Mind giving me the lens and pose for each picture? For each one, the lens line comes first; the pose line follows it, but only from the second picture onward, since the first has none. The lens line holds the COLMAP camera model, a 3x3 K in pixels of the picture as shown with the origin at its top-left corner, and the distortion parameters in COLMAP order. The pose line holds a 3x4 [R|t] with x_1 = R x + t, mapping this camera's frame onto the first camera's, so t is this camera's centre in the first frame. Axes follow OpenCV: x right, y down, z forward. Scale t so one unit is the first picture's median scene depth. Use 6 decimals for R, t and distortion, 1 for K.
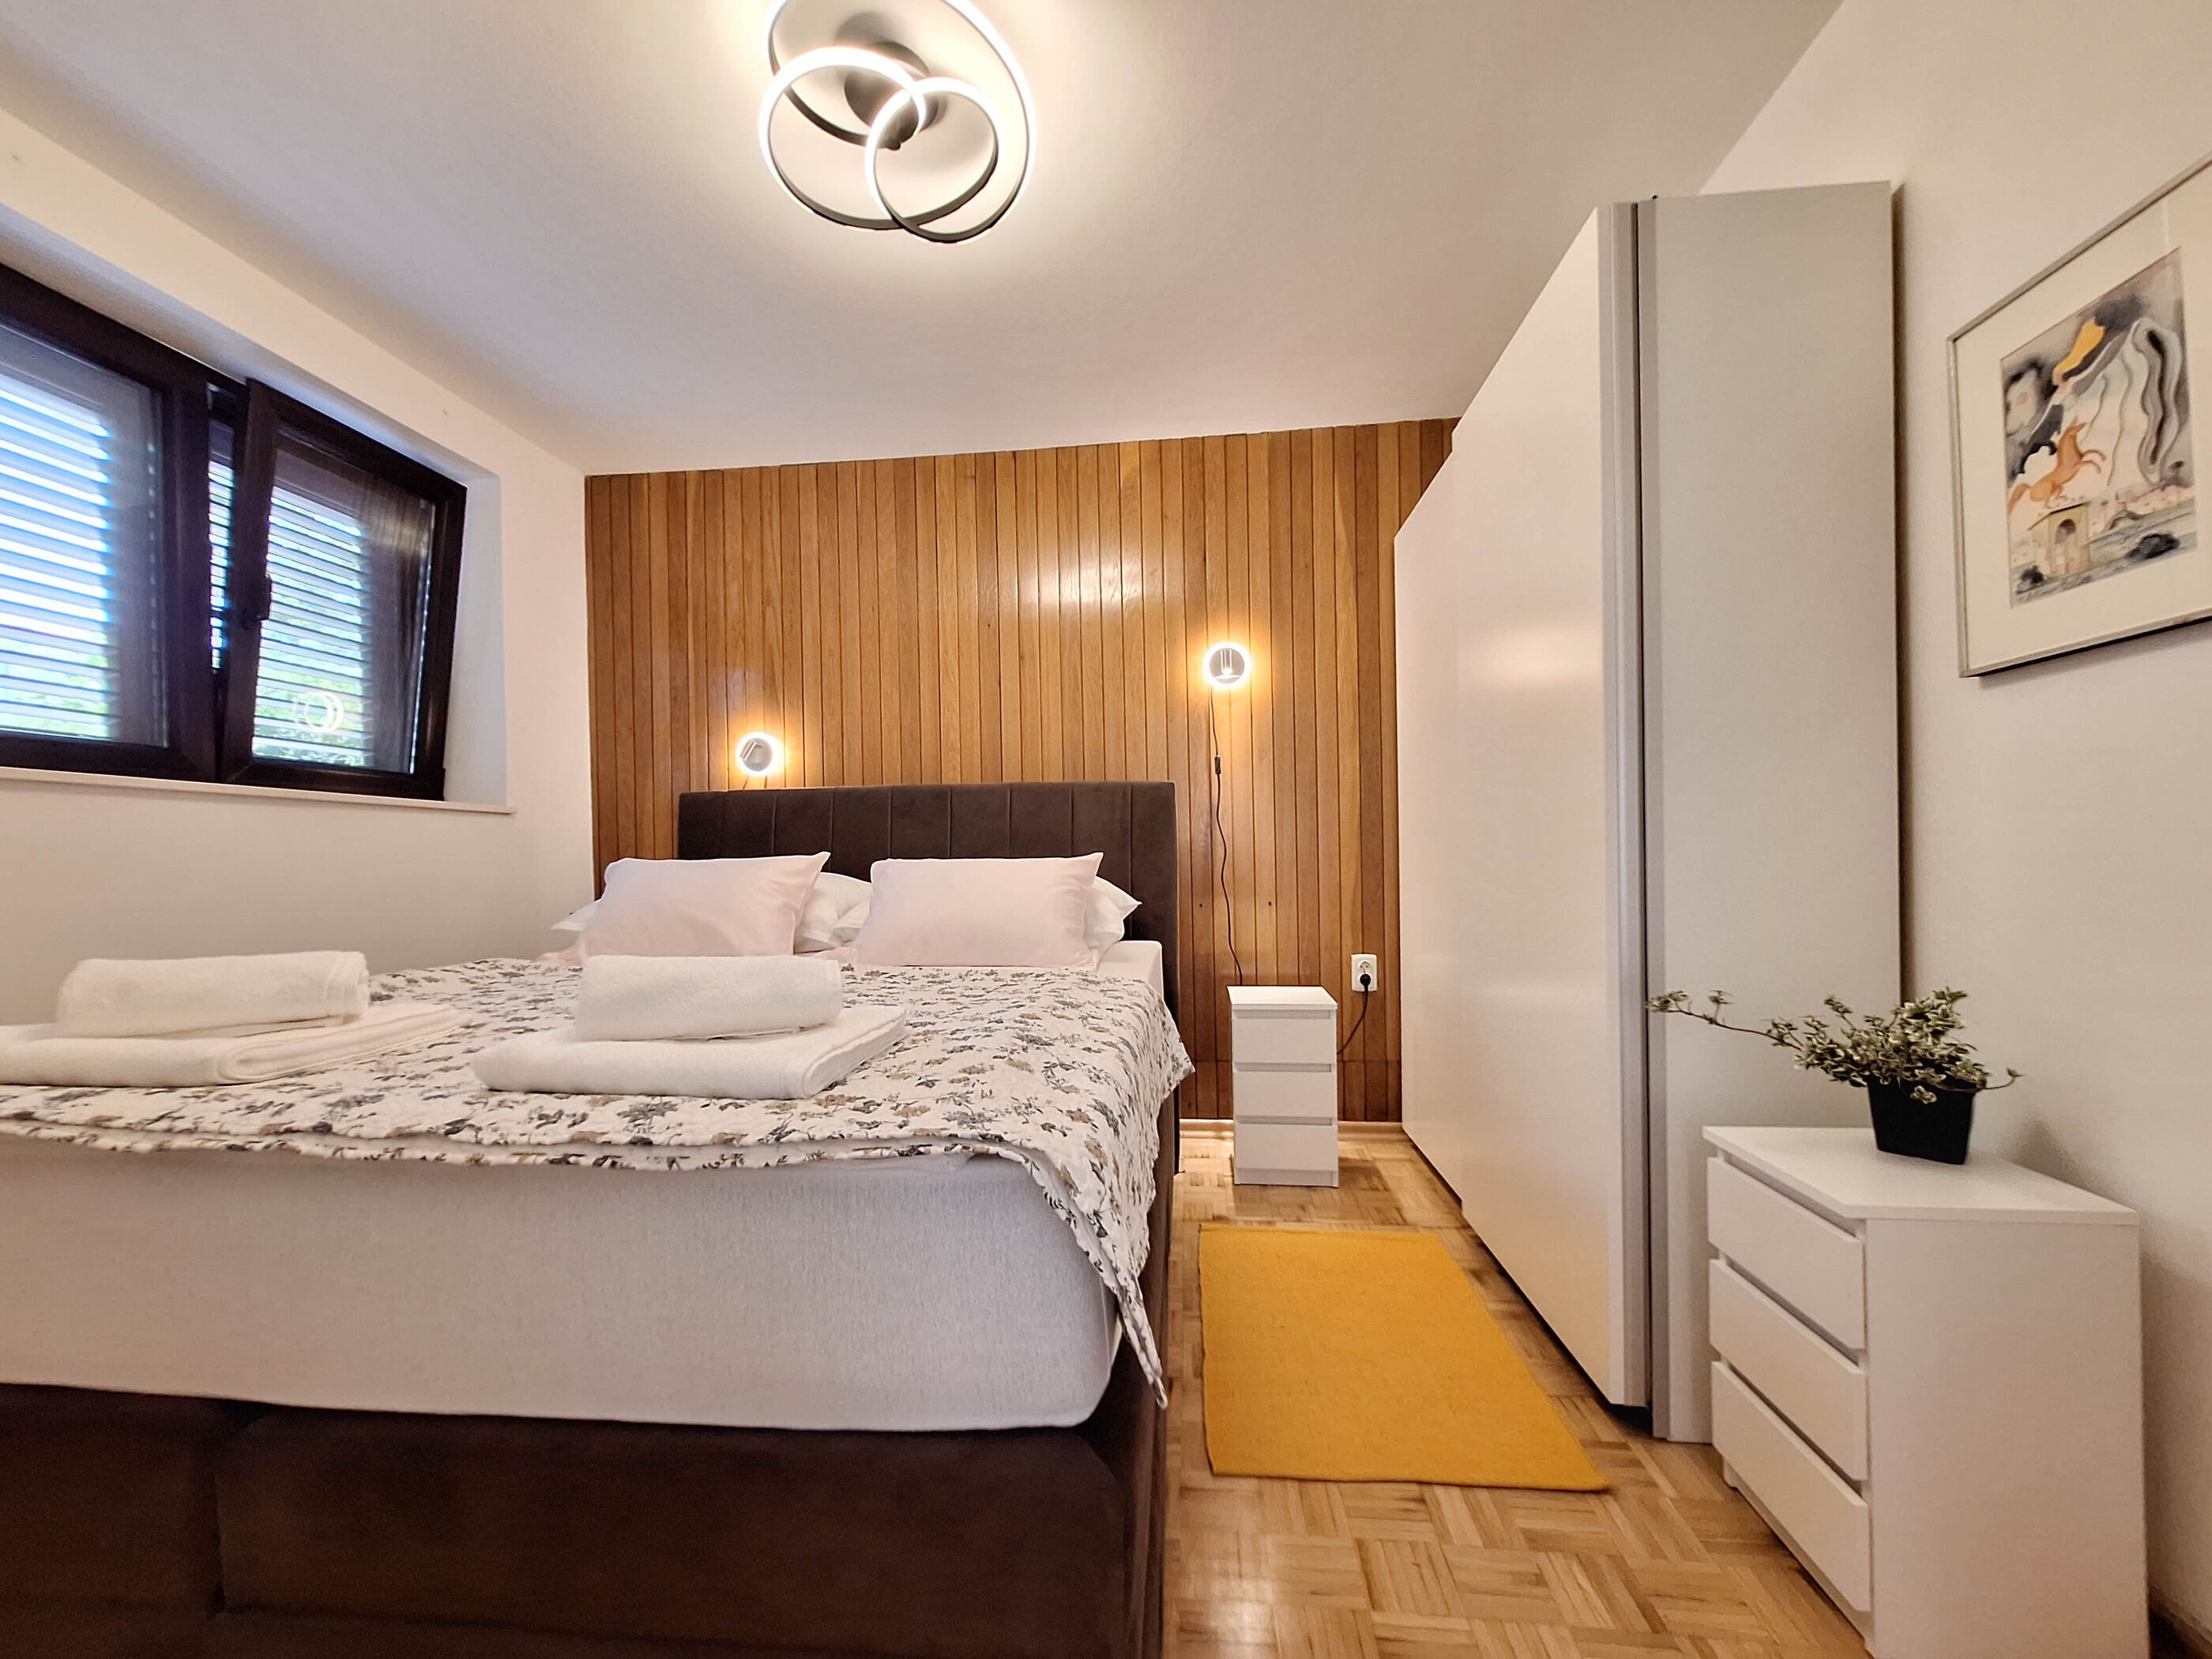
lens RADIAL K [[878.3, 0, 1095.7], [0, 878.3, 858.8], [0, 0, 1]] dist [-0.000731, 0.000156]
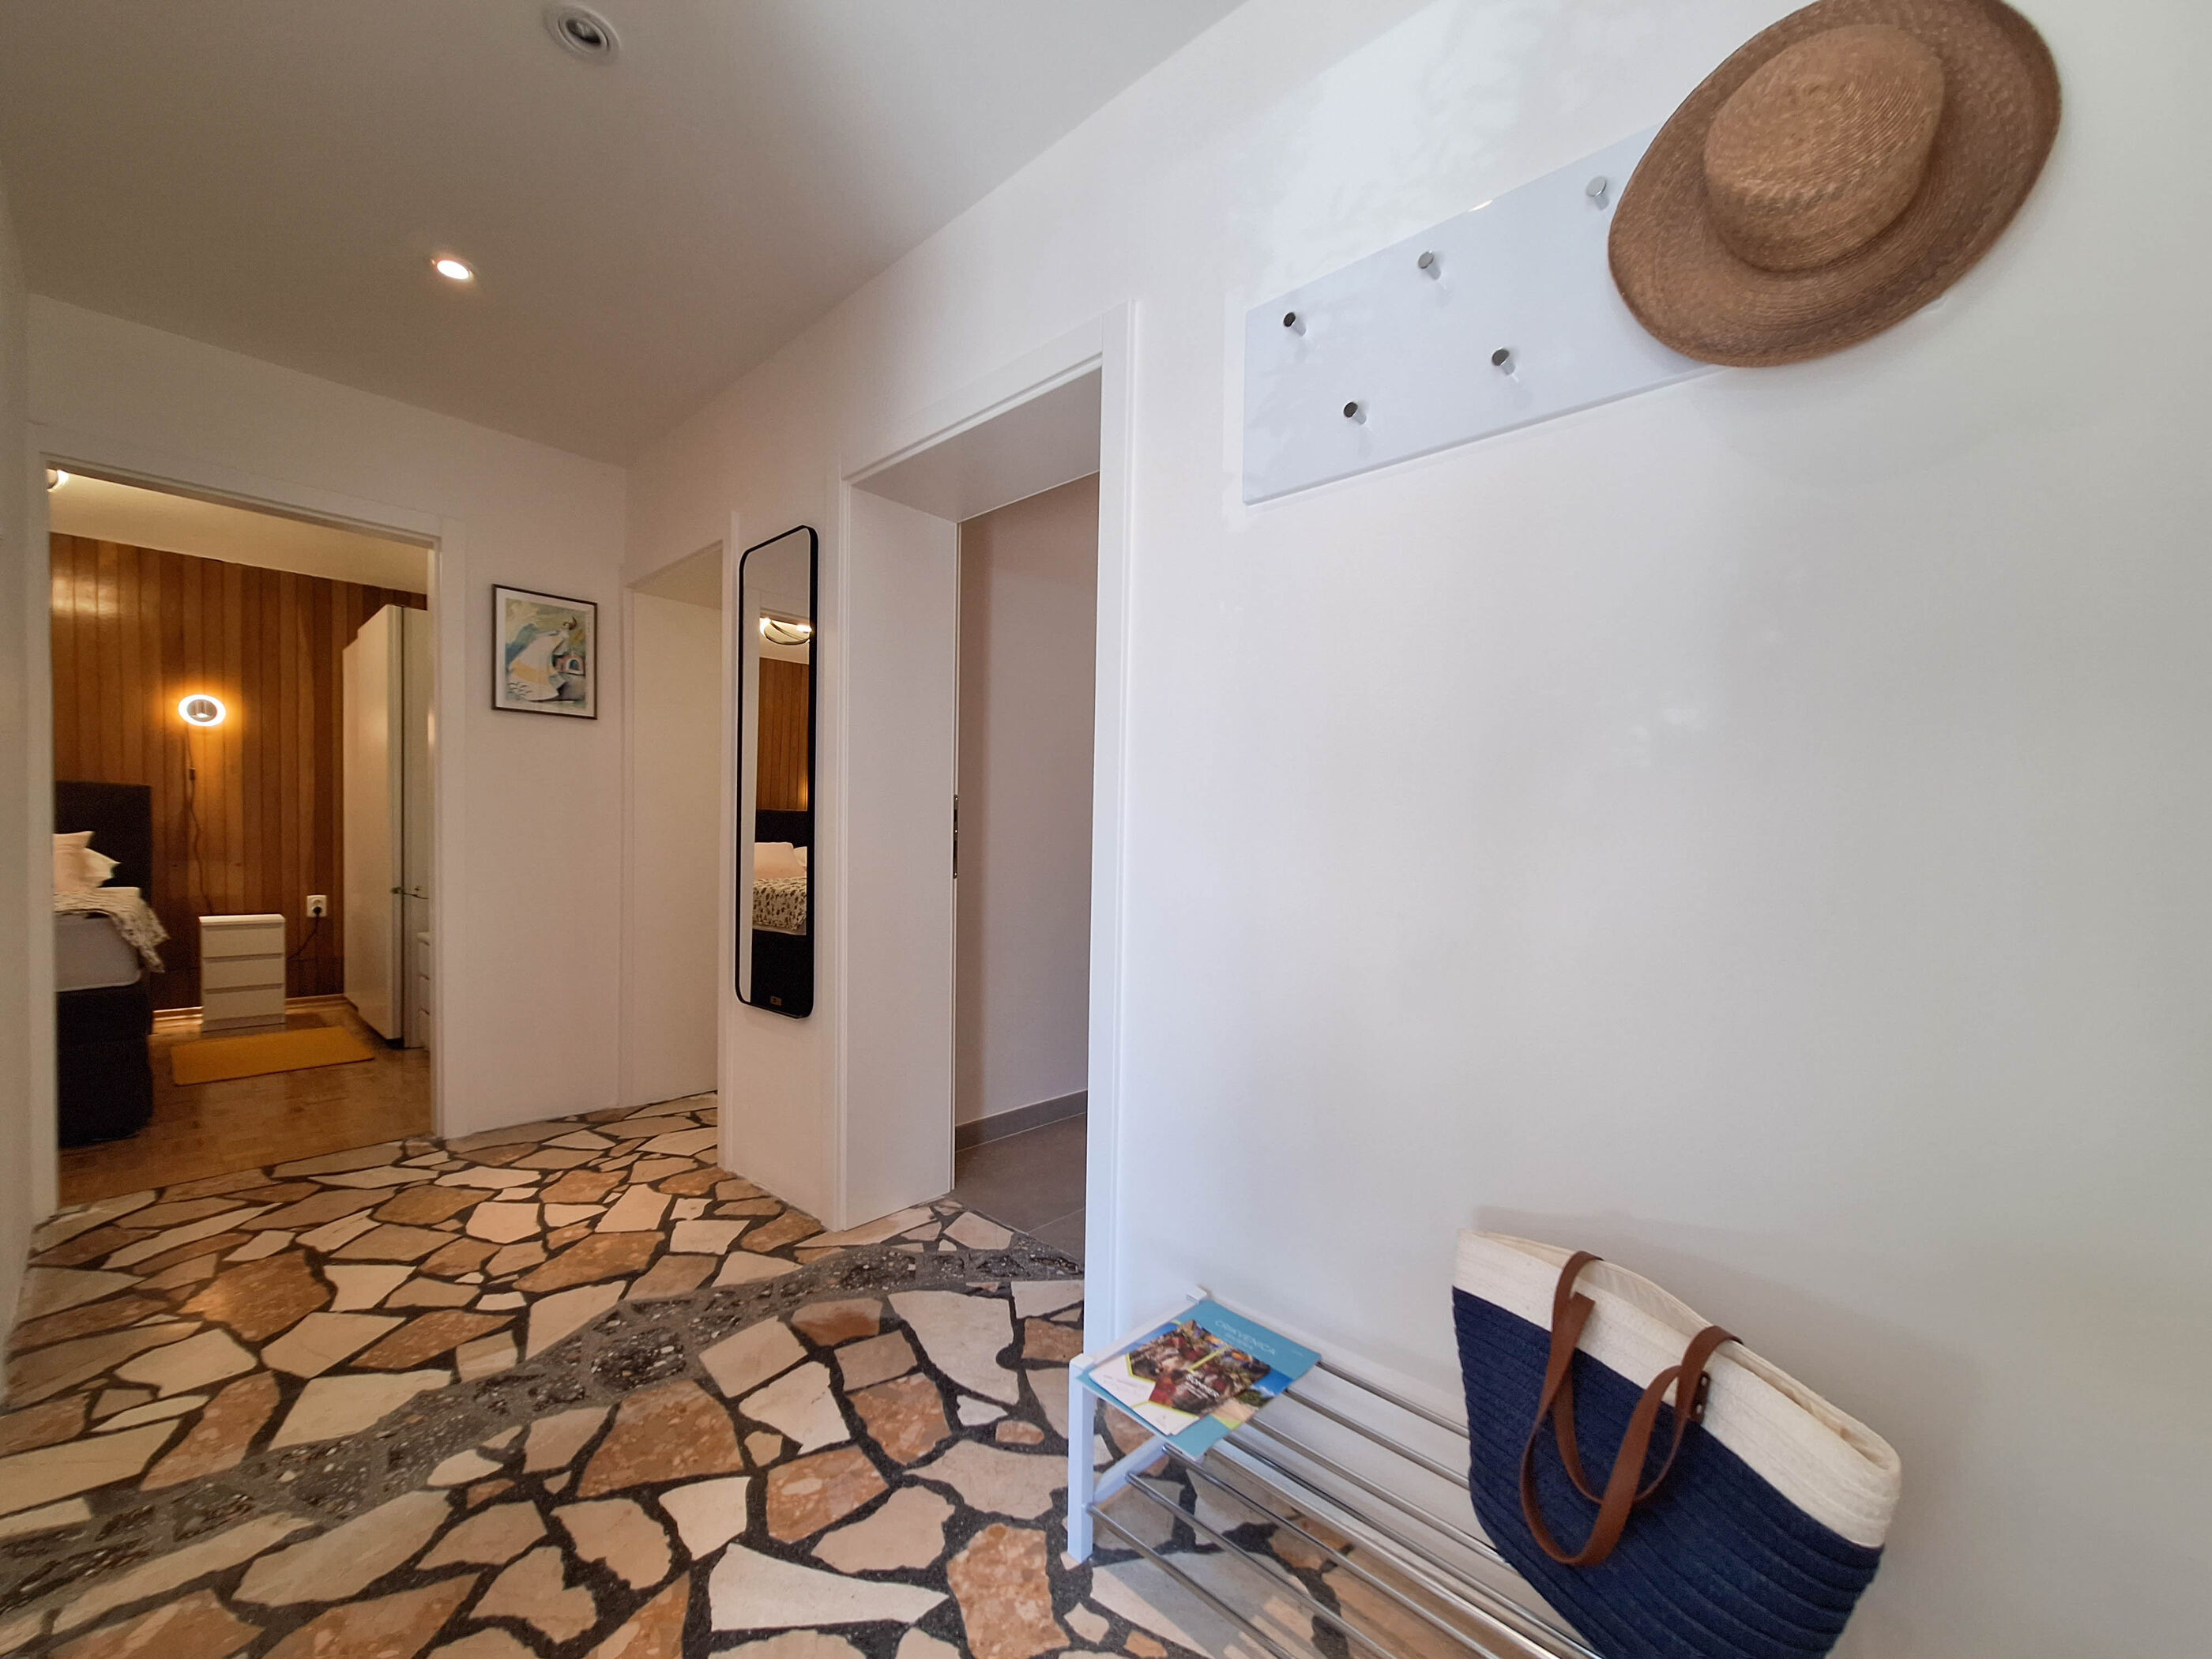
lens RADIAL K [[874.3, 0, 1105.2], [0, 874.3, 868.1], [0, 0, 1]] dist [0.002881, 0.000388]
pose [[0.598112, 0.002820, 0.801408, -0.137227], [-0.028099, 0.999453, 0.017454, -0.015195], [-0.800920, -0.032958, 0.597863, -1.215226]]
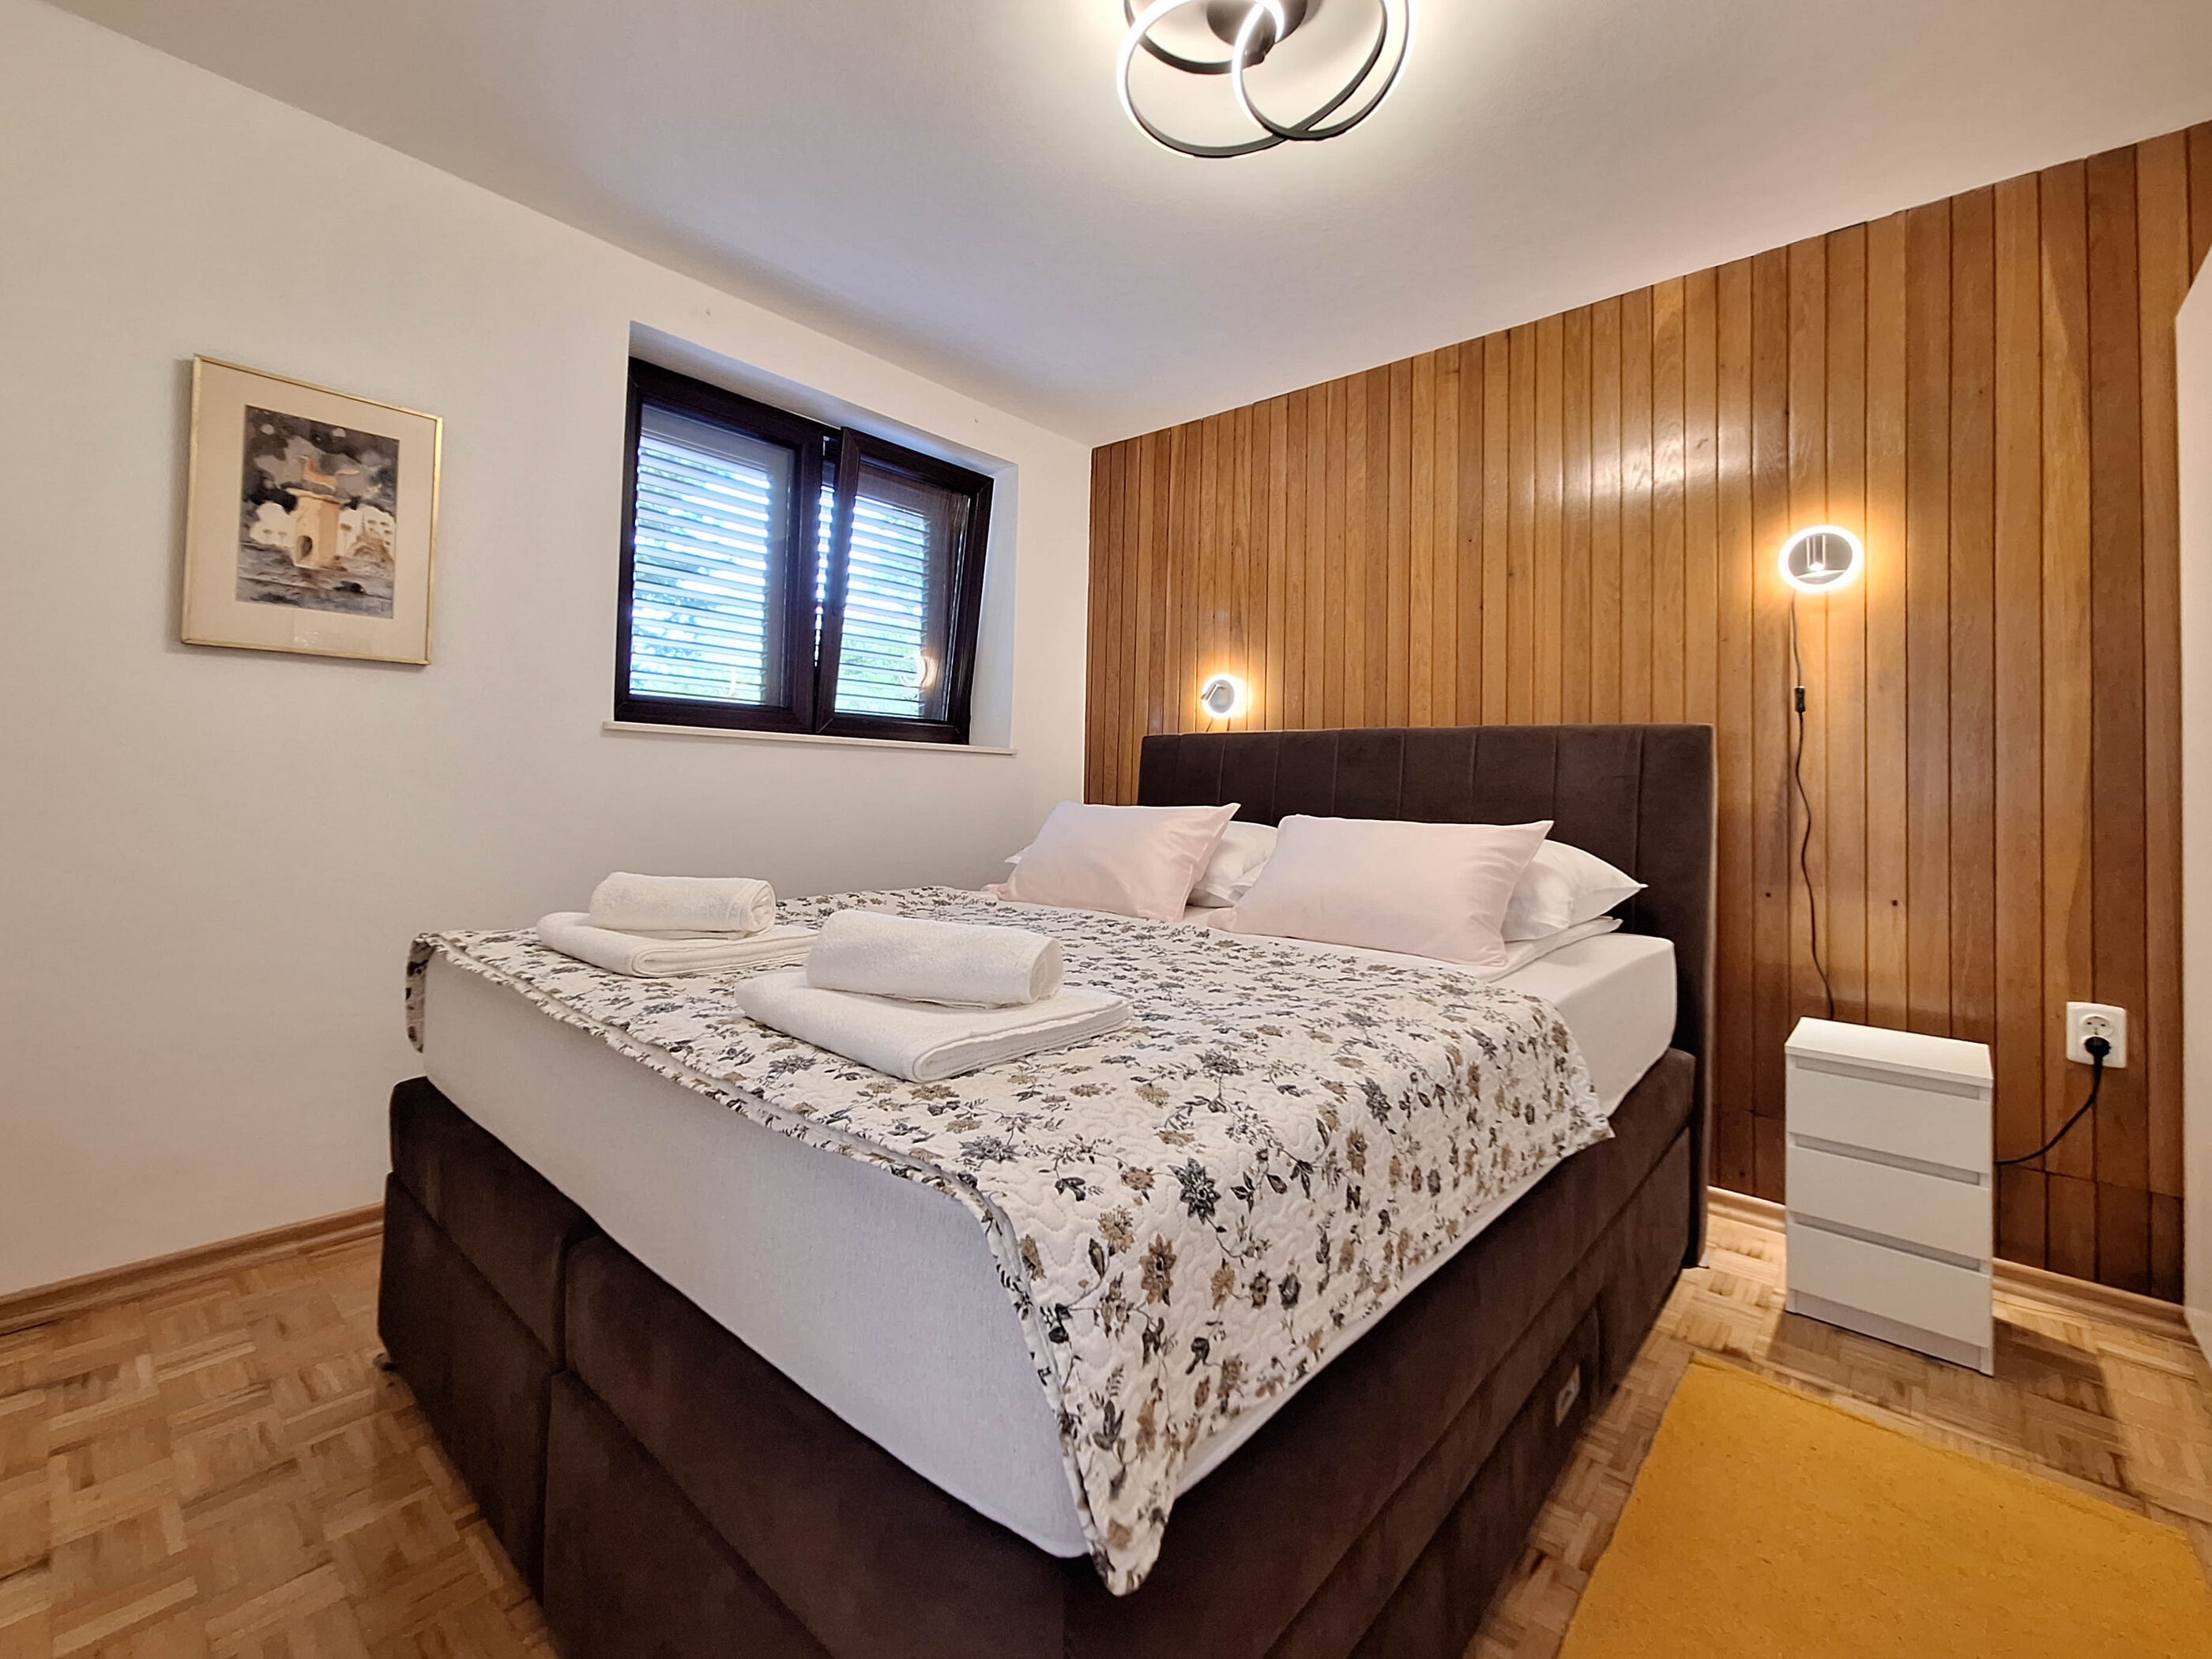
lens RADIAL K [[934.5, 0, 1083.1], [0, 934.5, 760.8], [0, 0, 1]] dist [0.001489, 0.000422]
pose [[0.814834, 0.018504, -0.579399, 0.106594], [-0.037936, 0.999050, -0.021445, -0.019360], [0.578452, 0.039455, 0.814762, 0.056327]]
